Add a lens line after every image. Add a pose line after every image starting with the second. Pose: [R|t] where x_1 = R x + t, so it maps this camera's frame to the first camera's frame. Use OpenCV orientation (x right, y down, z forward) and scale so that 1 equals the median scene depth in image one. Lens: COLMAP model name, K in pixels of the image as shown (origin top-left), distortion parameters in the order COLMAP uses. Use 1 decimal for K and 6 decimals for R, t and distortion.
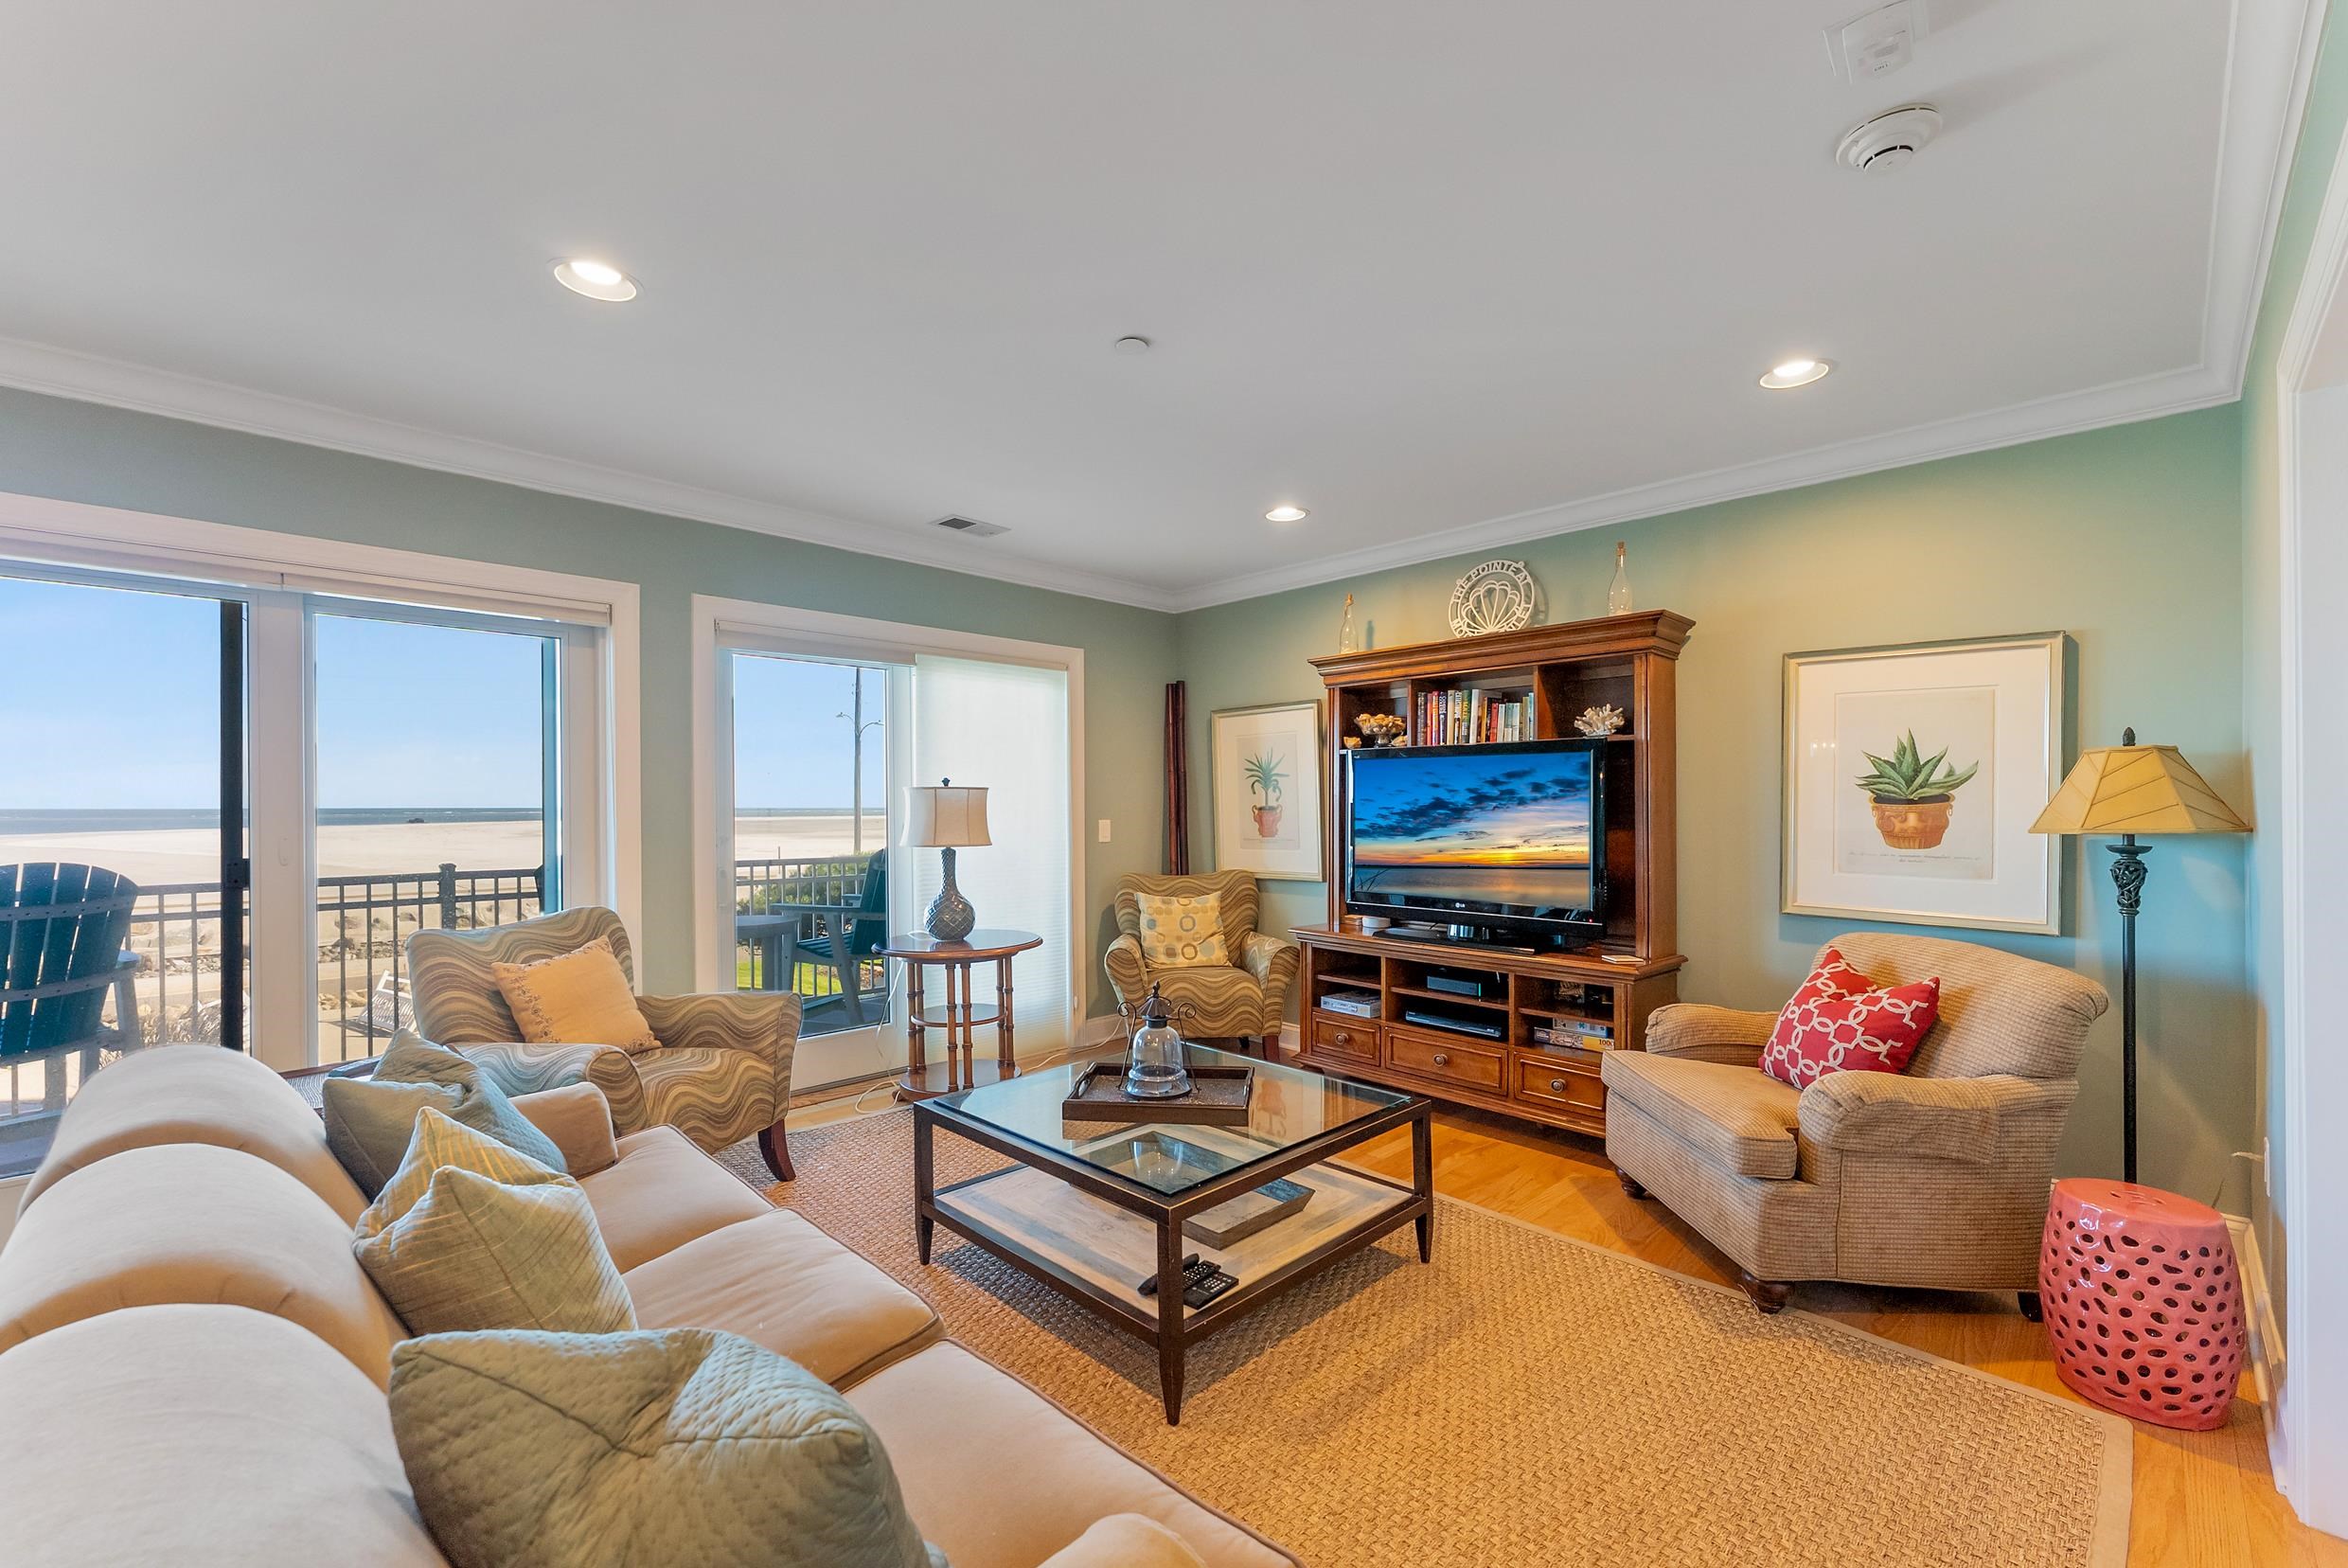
lens RADIAL K [[949.1, 0, 1136.6], [0, 949.1, 794.8], [0, 0, 1]] dist [0.001320, -0.001136]
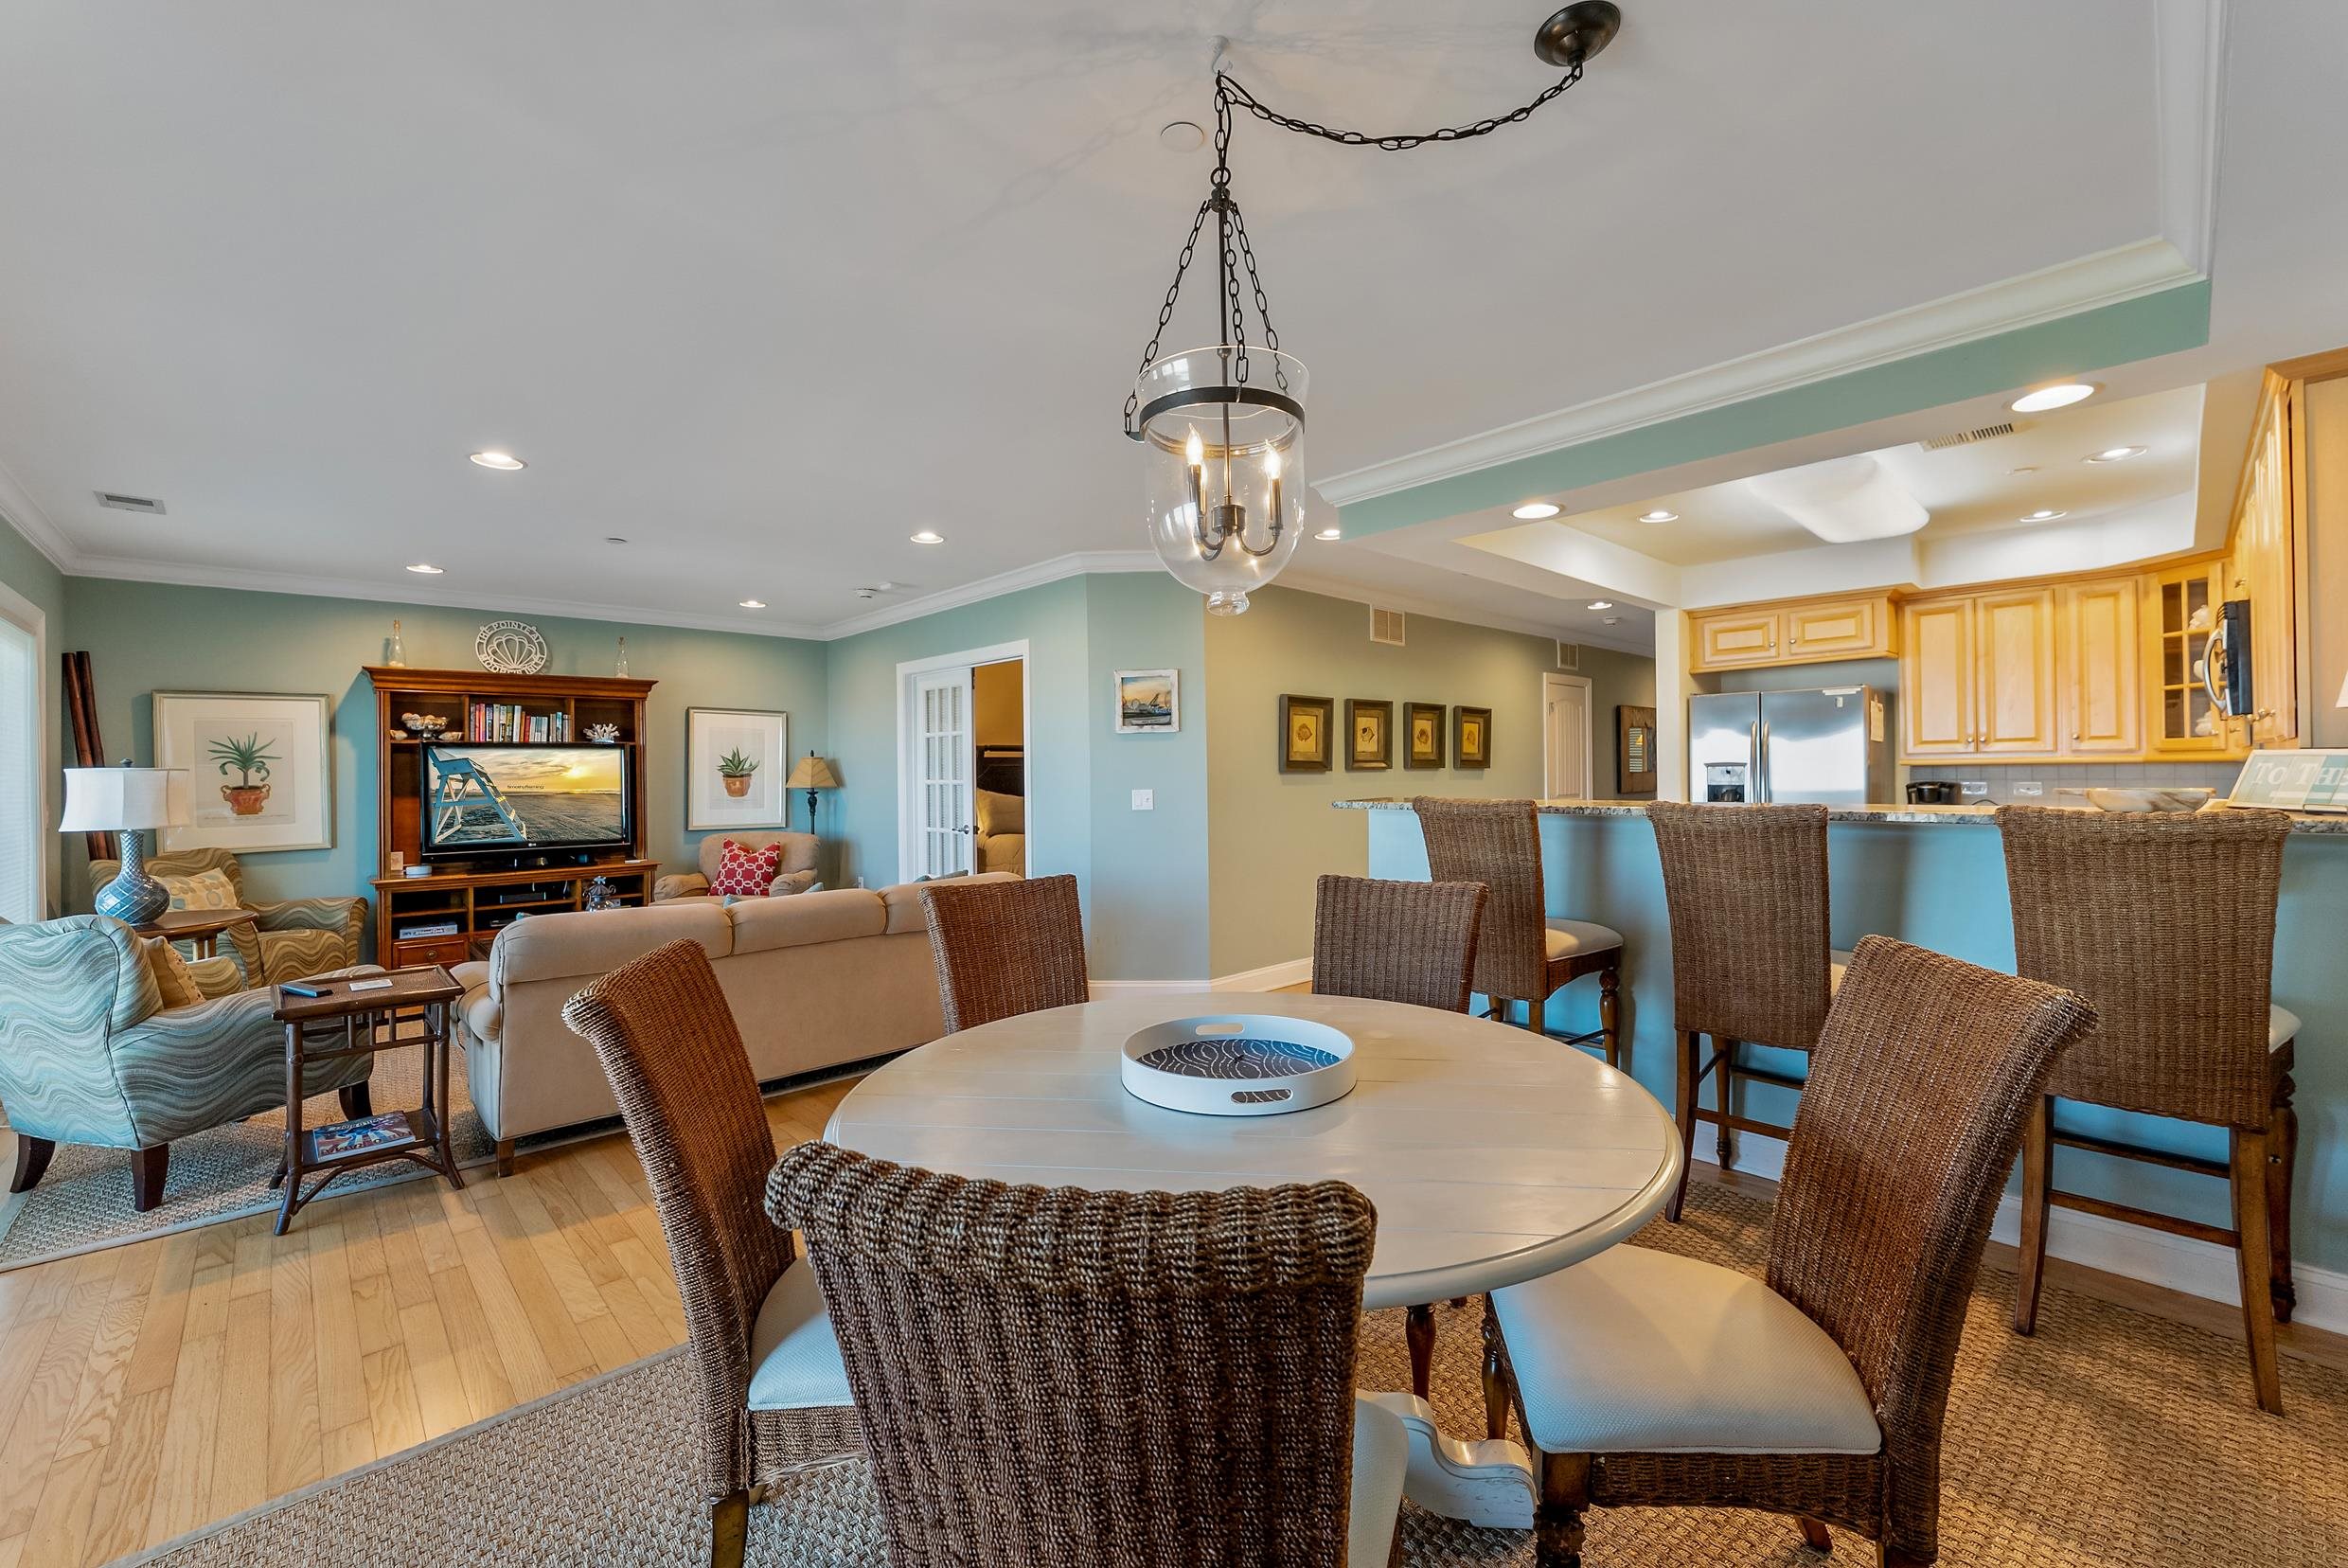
lens RADIAL K [[949.1, 0, 1180.2], [0, 949.1, 769.1], [0, 0, 1]] dist [0.001320, -0.001136]
pose [[-0.003853, -0.003423, 0.999987, -1.189002], [-0.001302, 0.999993, 0.003418, -0.015493], [-0.999992, -0.001289, -0.003858, -0.071719]]
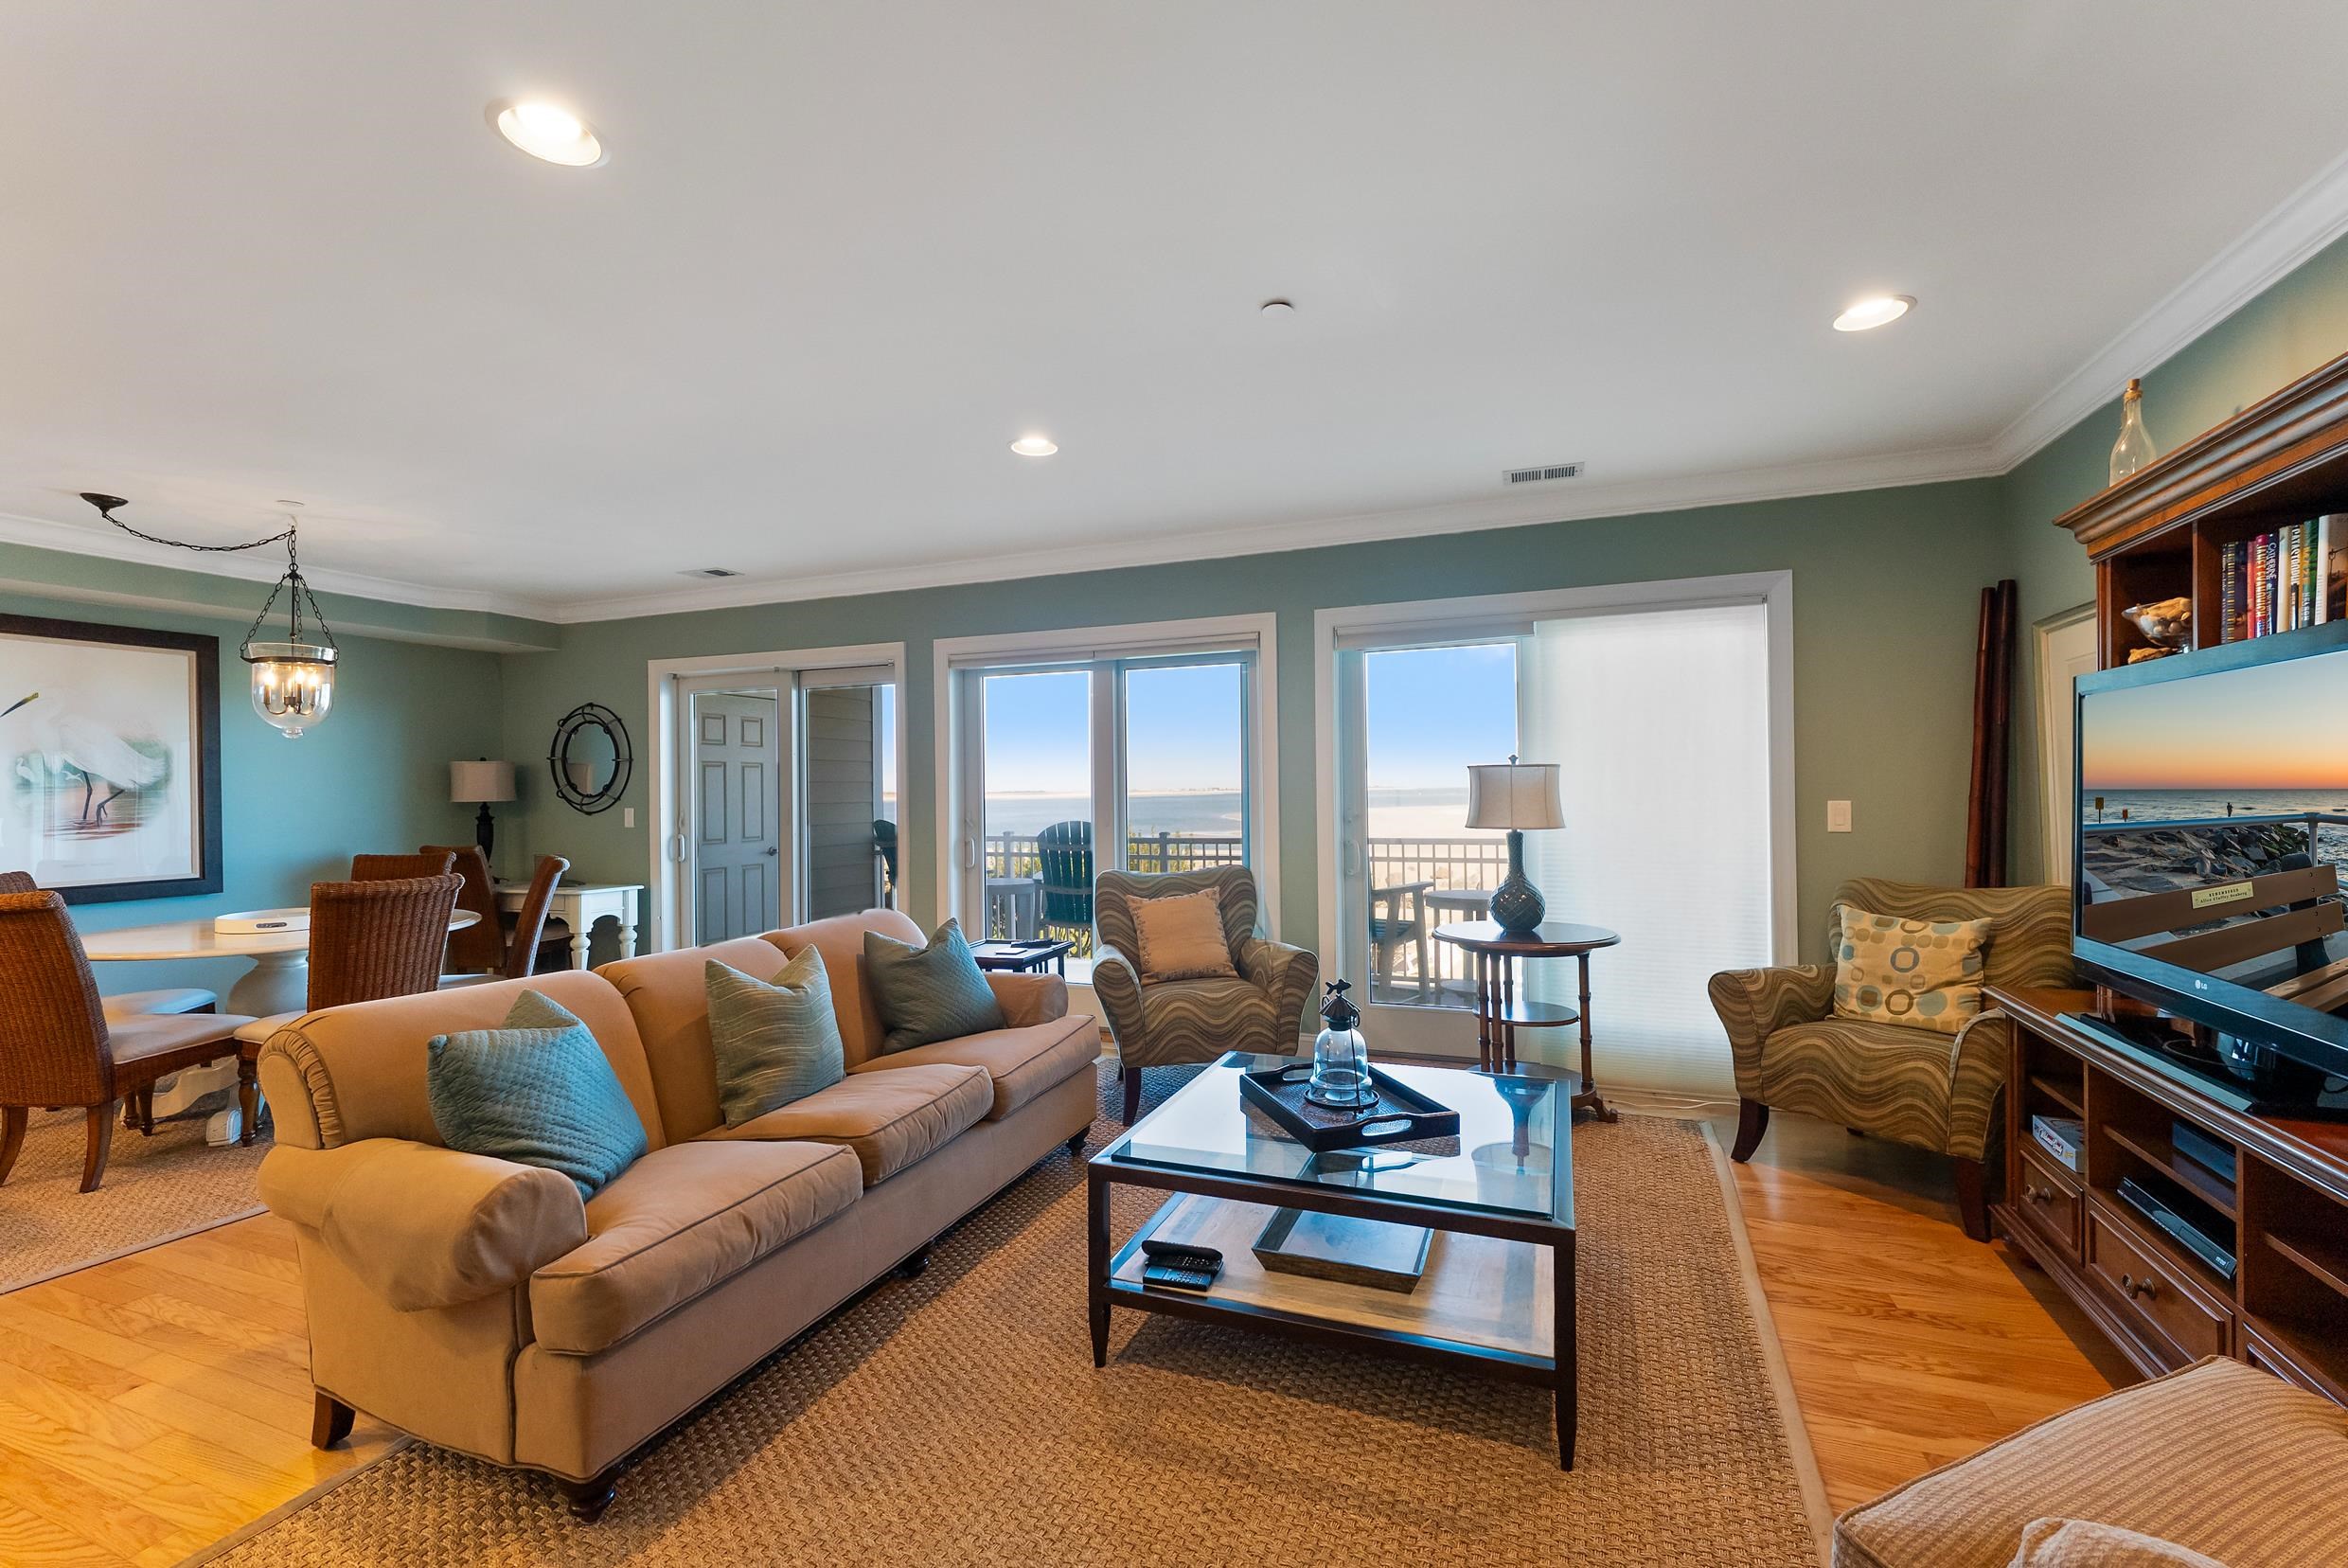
lens RADIAL K [[971.1, 0, 1193.5], [0, 971.1, 784.5], [0, 0, 1]] dist [0.000875, -0.001631]
pose [[0.434261, -0.009353, -0.900739, 0.536015], [0.021224, 0.999775, -0.000150, 0.004424], [0.900537, -0.019052, 0.434362, 0.315671]]
